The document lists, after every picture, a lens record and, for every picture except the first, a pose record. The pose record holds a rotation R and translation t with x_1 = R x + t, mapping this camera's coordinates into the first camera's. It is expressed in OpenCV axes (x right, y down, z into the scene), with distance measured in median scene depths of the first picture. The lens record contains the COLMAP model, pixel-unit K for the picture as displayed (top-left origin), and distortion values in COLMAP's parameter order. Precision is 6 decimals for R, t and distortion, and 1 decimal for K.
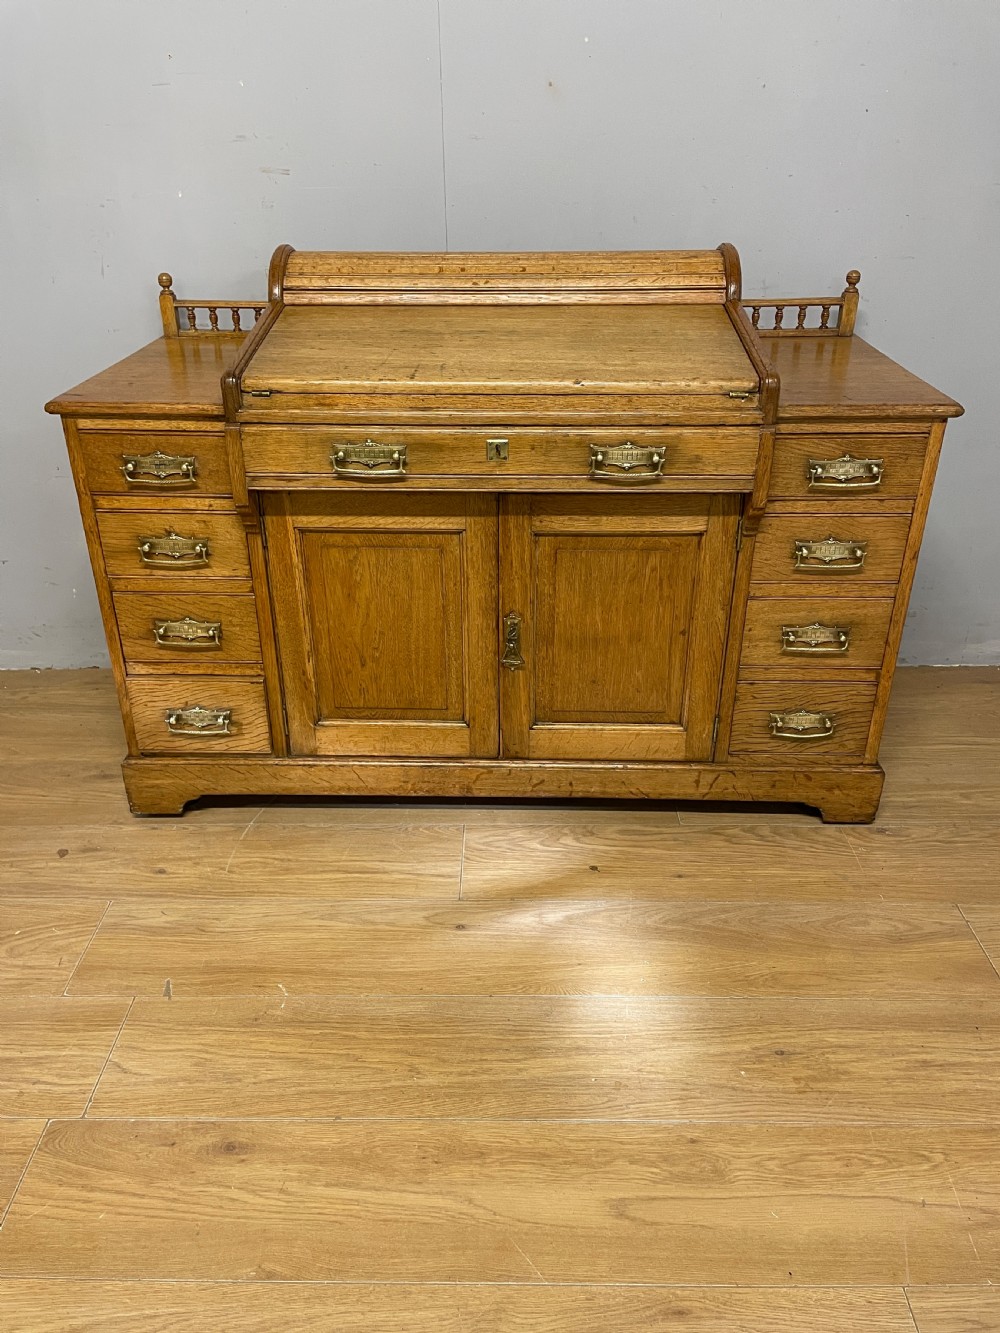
lens RADIAL K [[1005.1, 0, 490.6], [0, 1005.1, 654.7], [0, 0, 1]] dist [0.099404, -0.125663]
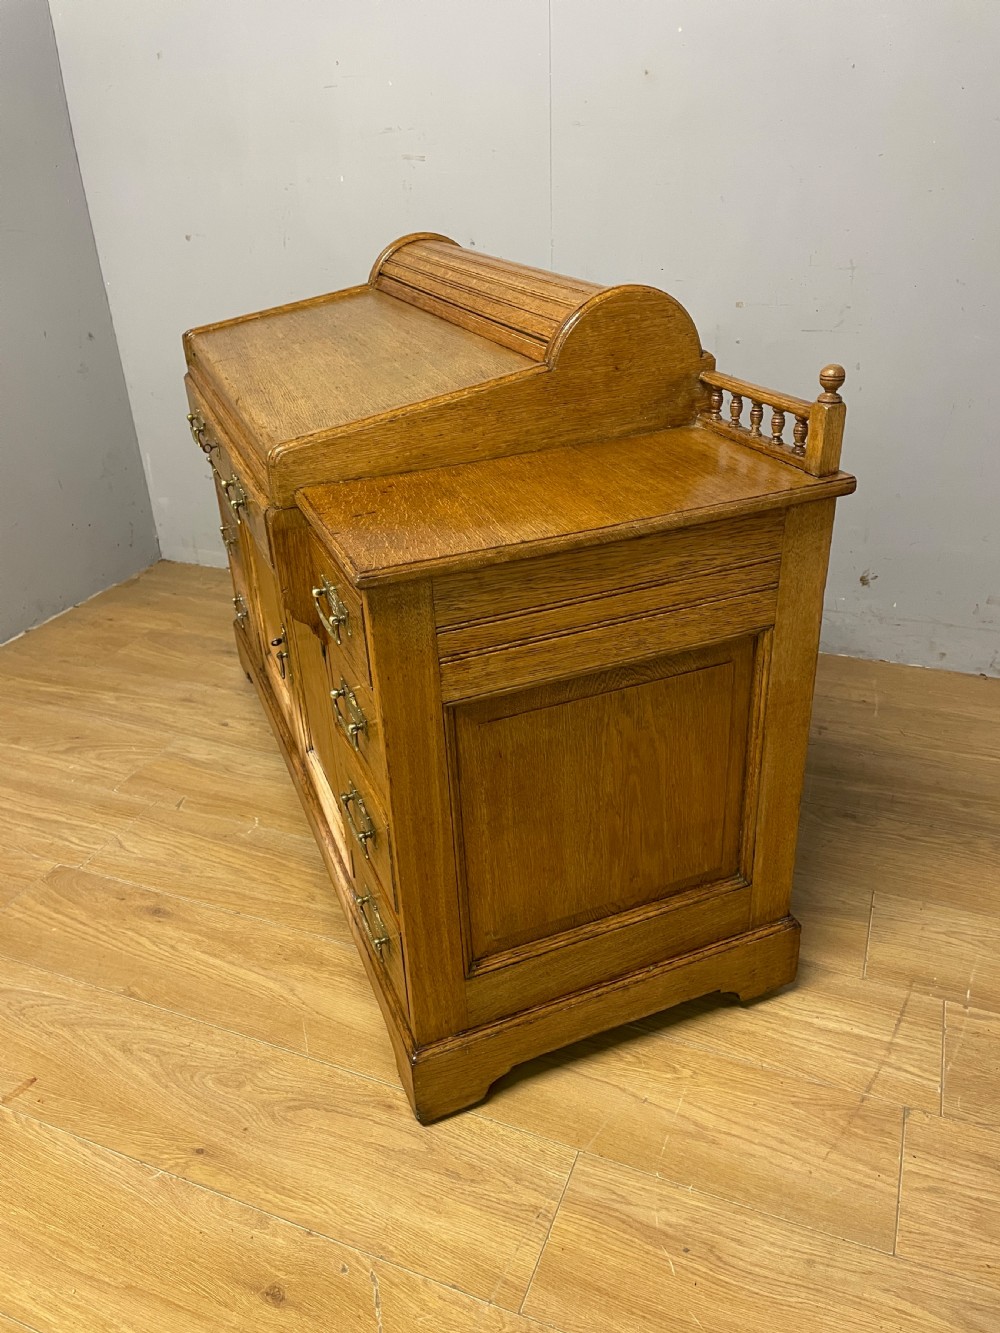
lens RADIAL K [[1008.0, 0, 492.3], [0, 1008.0, 652.4], [0, 0, 1]] dist [0.100661, -0.127743]
pose [[0.928905, 0.151241, -0.338025, 0.422810], [-0.147879, 0.988356, 0.035837, 0.034712], [0.339509, 0.016698, 0.940455, -0.069961]]
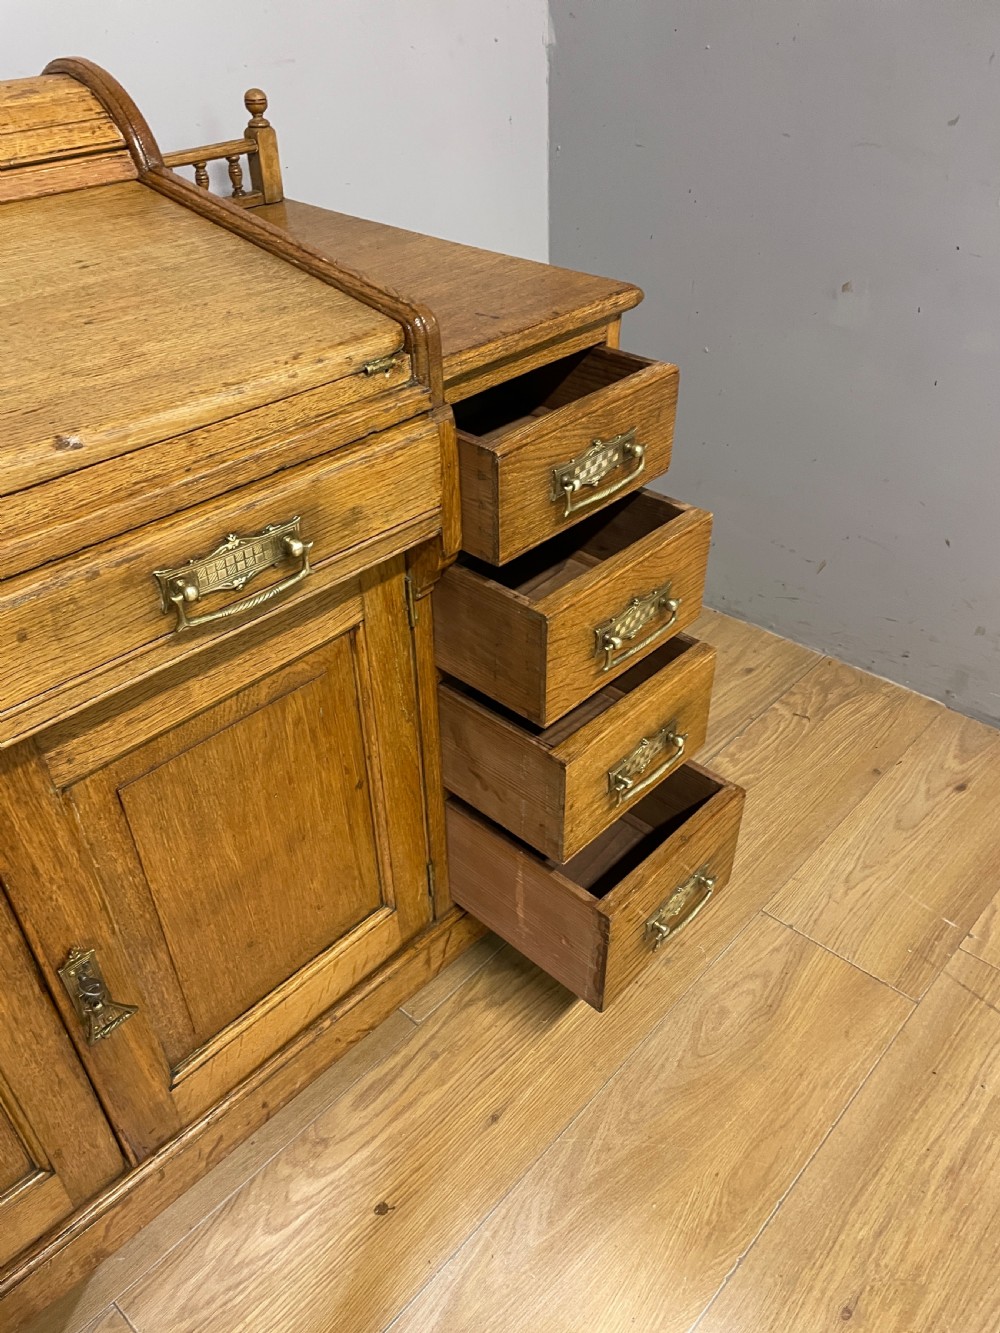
lens RADIAL K [[1002.7, 0, 490.0], [0, 1002.7, 674.0], [0, 0, 1]] dist [0.098835, -0.125413]
pose [[0.672616, -0.450810, 0.586821, -0.066620], [0.358825, 0.892236, 0.274151, -0.217069], [-0.647173, 0.026168, 0.761894, 0.545671]]
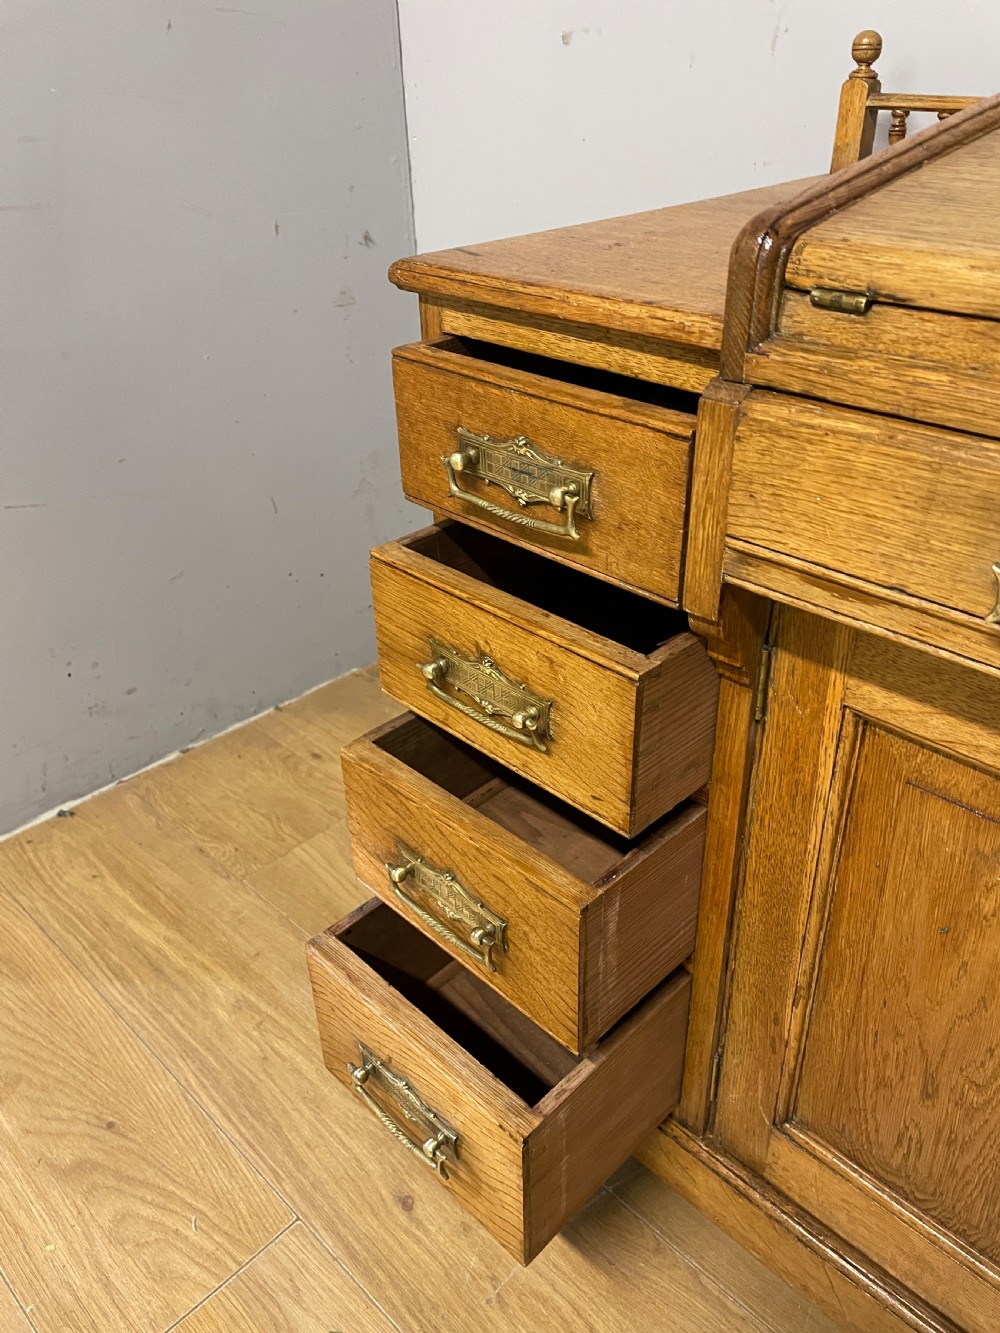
lens RADIAL K [[1012.1, 0, 504.9], [0, 1012.1, 662.3], [0, 0, 1]] dist [0.093566, -0.124634]
pose [[0.726079, 0.346985, -0.593642, -0.076793], [-0.298801, 0.936782, 0.182090, -0.169734], [0.619296, 0.045169, 0.783858, 0.655883]]
